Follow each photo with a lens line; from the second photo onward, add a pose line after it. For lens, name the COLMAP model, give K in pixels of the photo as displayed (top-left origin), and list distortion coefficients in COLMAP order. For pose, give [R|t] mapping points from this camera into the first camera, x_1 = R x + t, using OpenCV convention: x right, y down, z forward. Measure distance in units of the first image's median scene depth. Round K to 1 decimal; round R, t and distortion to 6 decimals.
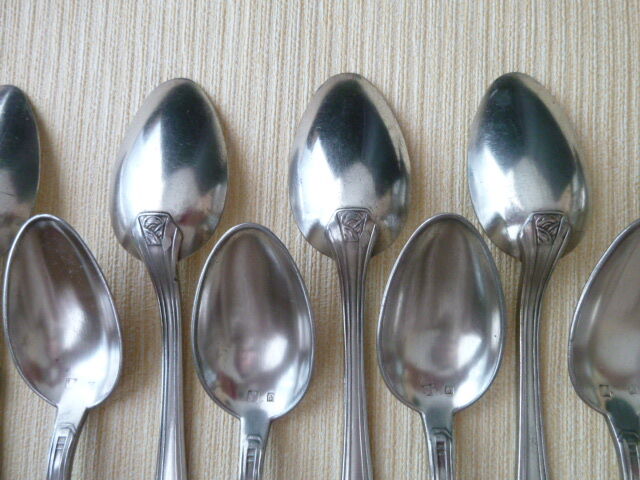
lens RADIAL K [[616.6, 0, 320.0], [0, 616.6, 240.0], [0, 0, 1]] dist [-0.041705, 0.000119]
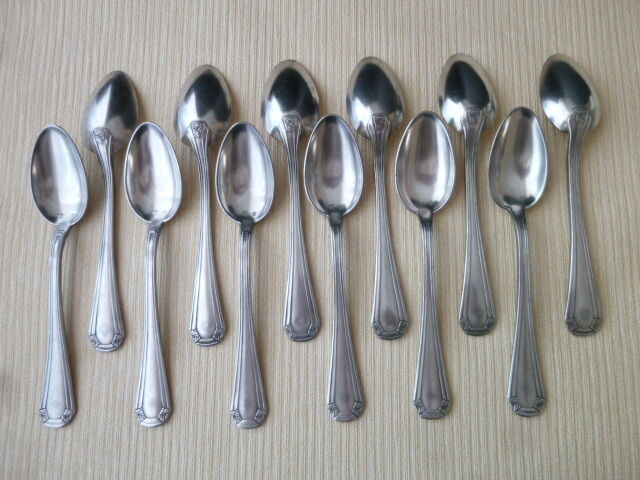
lens RADIAL K [[511.5, 0, 320.0], [0, 511.5, 240.0], [0, 0, 1]] dist [-0.031114, 0.007591]
pose [[0.999037, -0.032413, 0.029563, 0.079180], [0.034271, 0.997318, -0.064678, 0.437173], [-0.027388, 0.065628, 0.997468, -0.647251]]
